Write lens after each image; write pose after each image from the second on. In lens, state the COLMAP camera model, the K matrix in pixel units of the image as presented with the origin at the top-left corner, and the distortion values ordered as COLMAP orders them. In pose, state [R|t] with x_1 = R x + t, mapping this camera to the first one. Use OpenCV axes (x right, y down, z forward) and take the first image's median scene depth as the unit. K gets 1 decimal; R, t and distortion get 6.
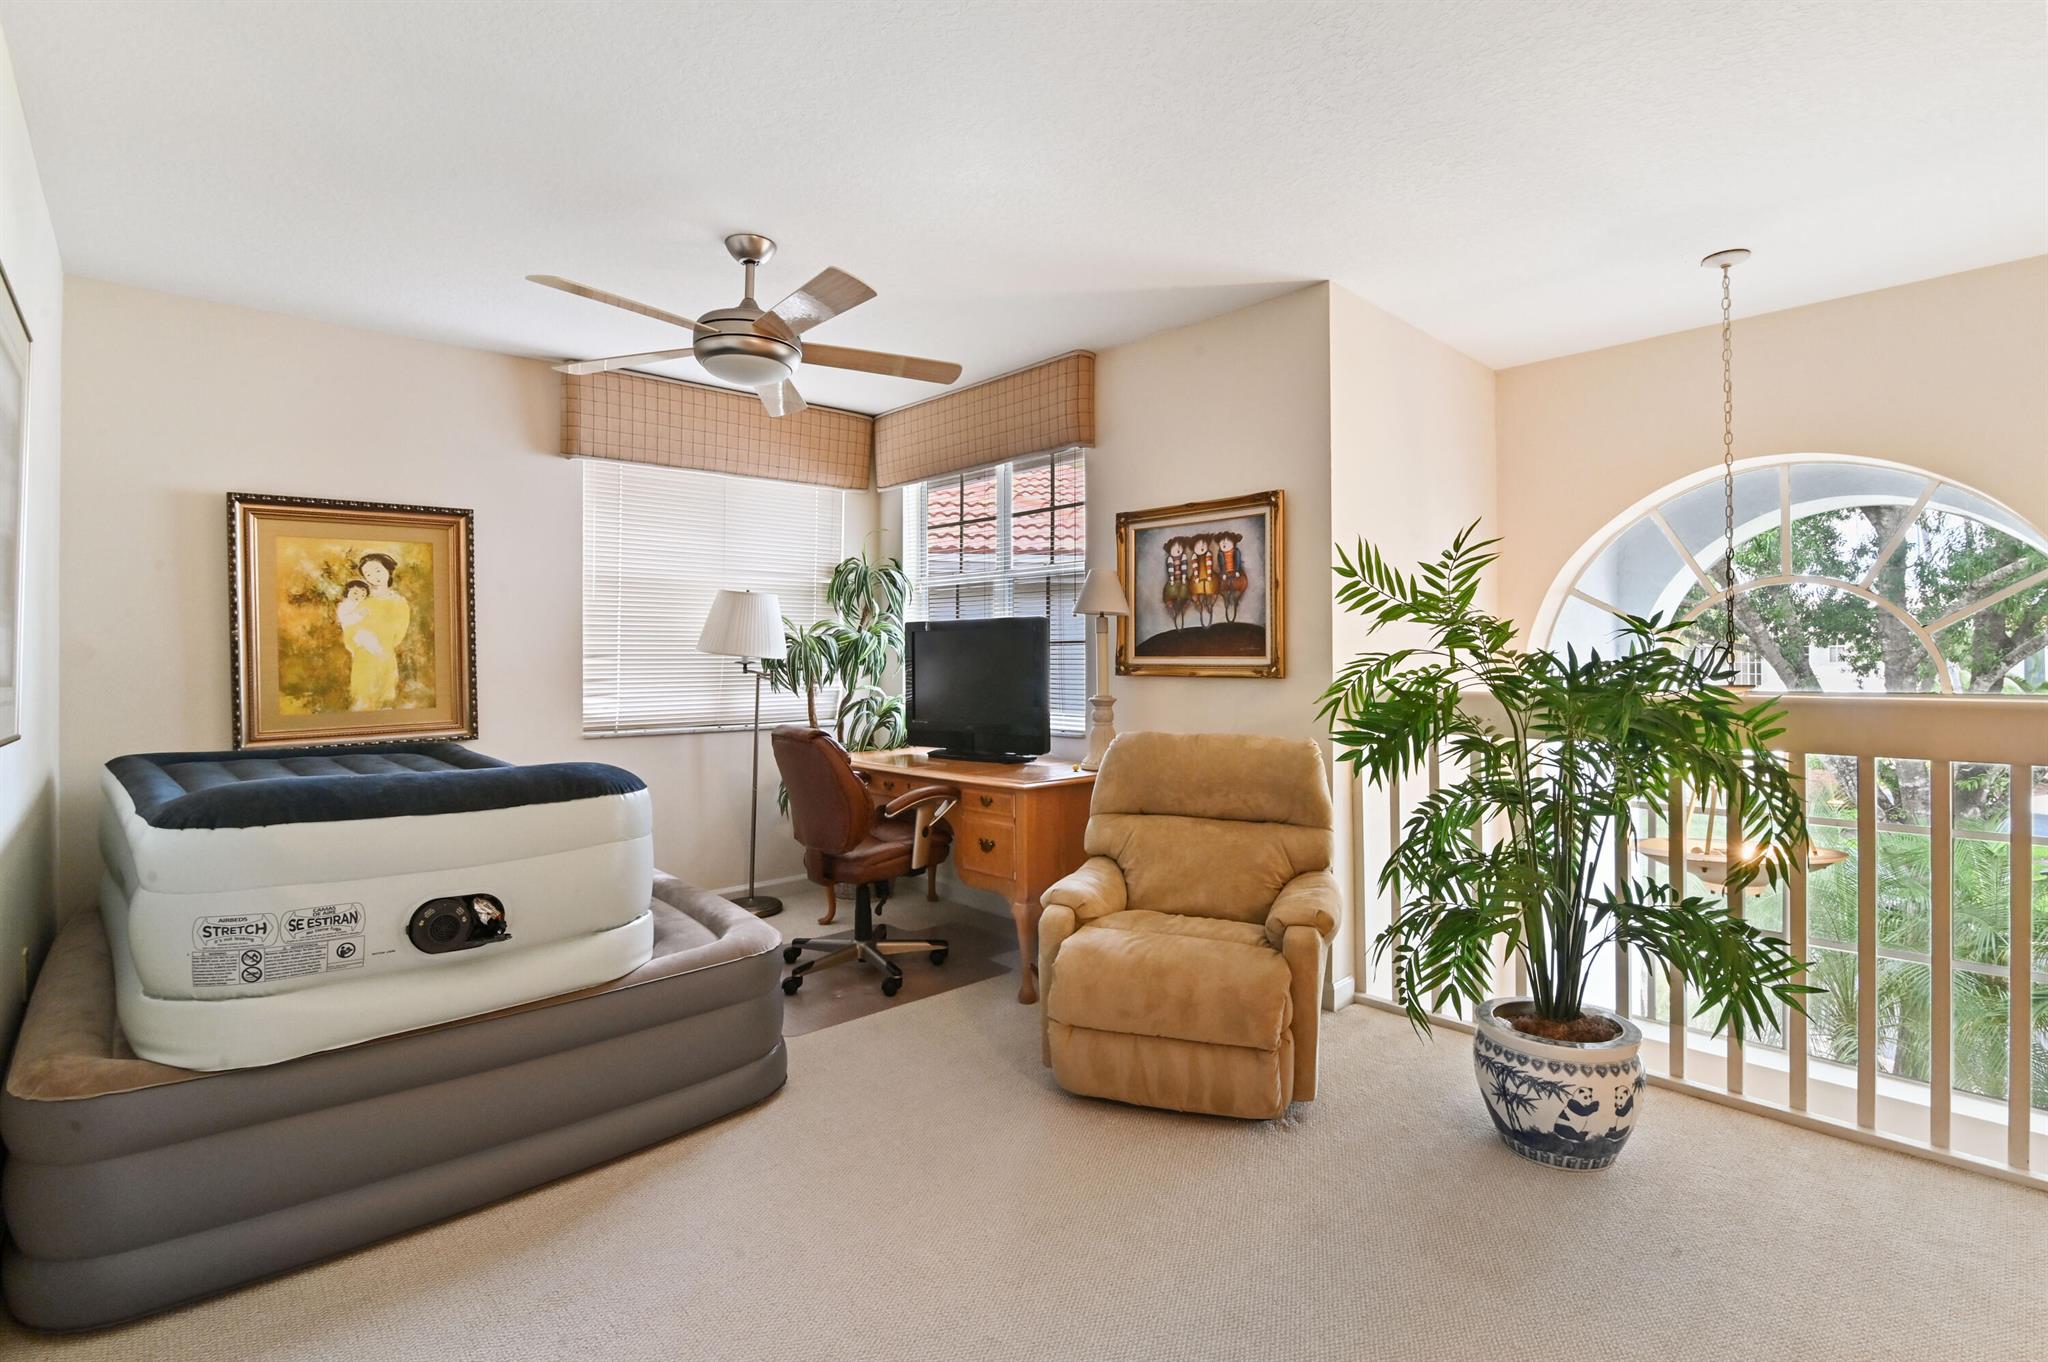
lens RADIAL K [[936.9, 0, 1030.0], [0, 936.9, 672.6], [0, 0, 1]] dist [-0.019493, 0.000902]
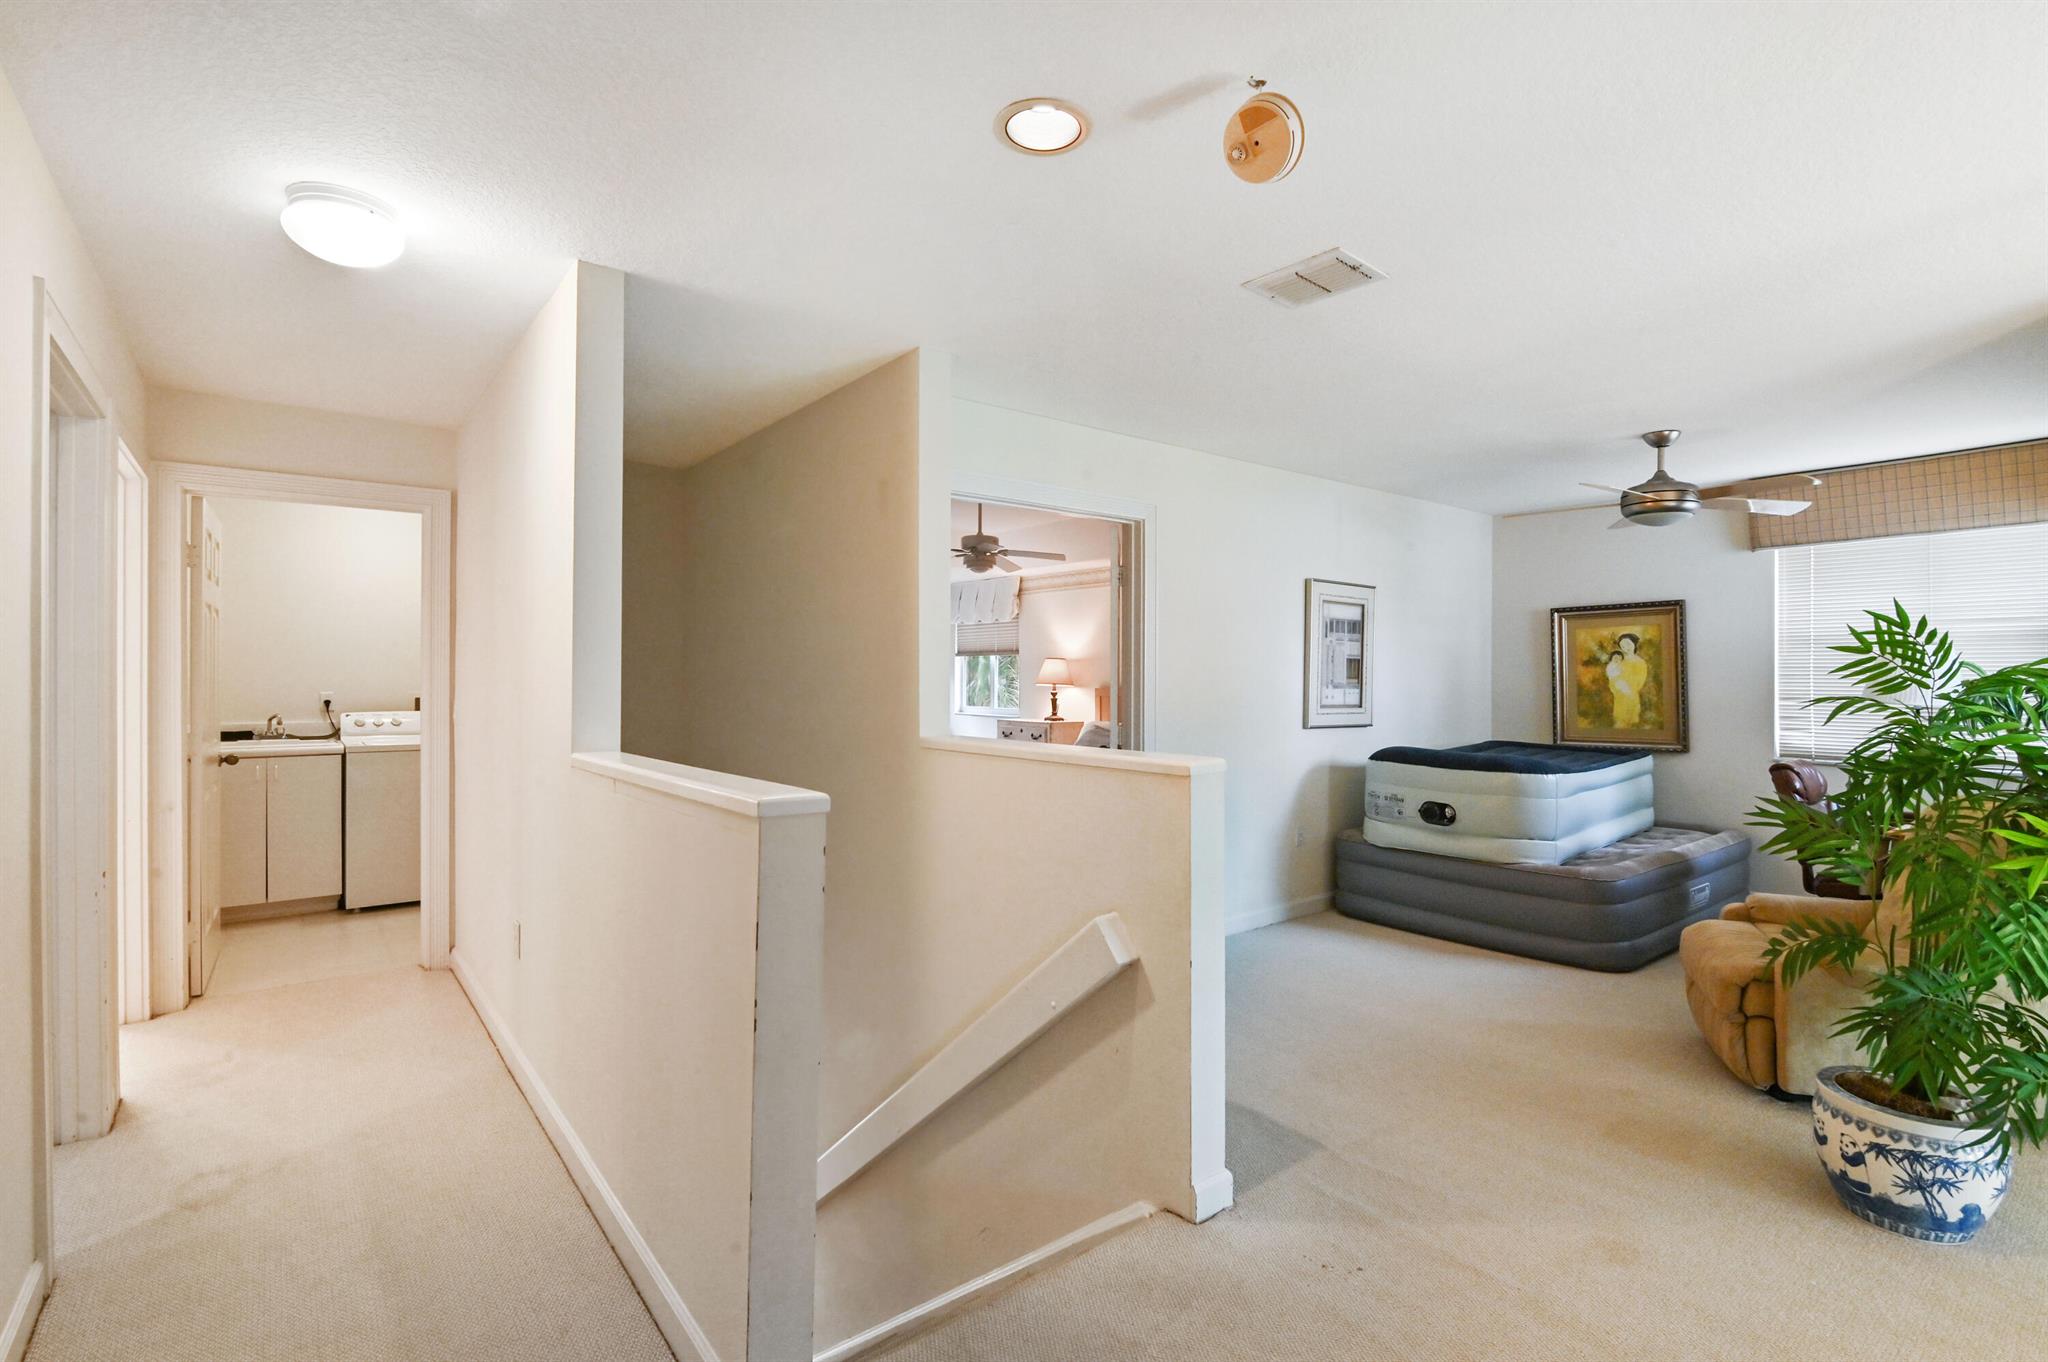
lens RADIAL K [[936.9, 0, 1025.4], [0, 936.9, 678.6], [0, 0, 1]] dist [-0.019493, 0.000902]
pose [[-0.085167, 0.007015, -0.996342, 1.055997], [-0.016149, 0.999834, 0.008420, -0.046044], [0.996236, 0.016807, -0.085040, 0.078460]]
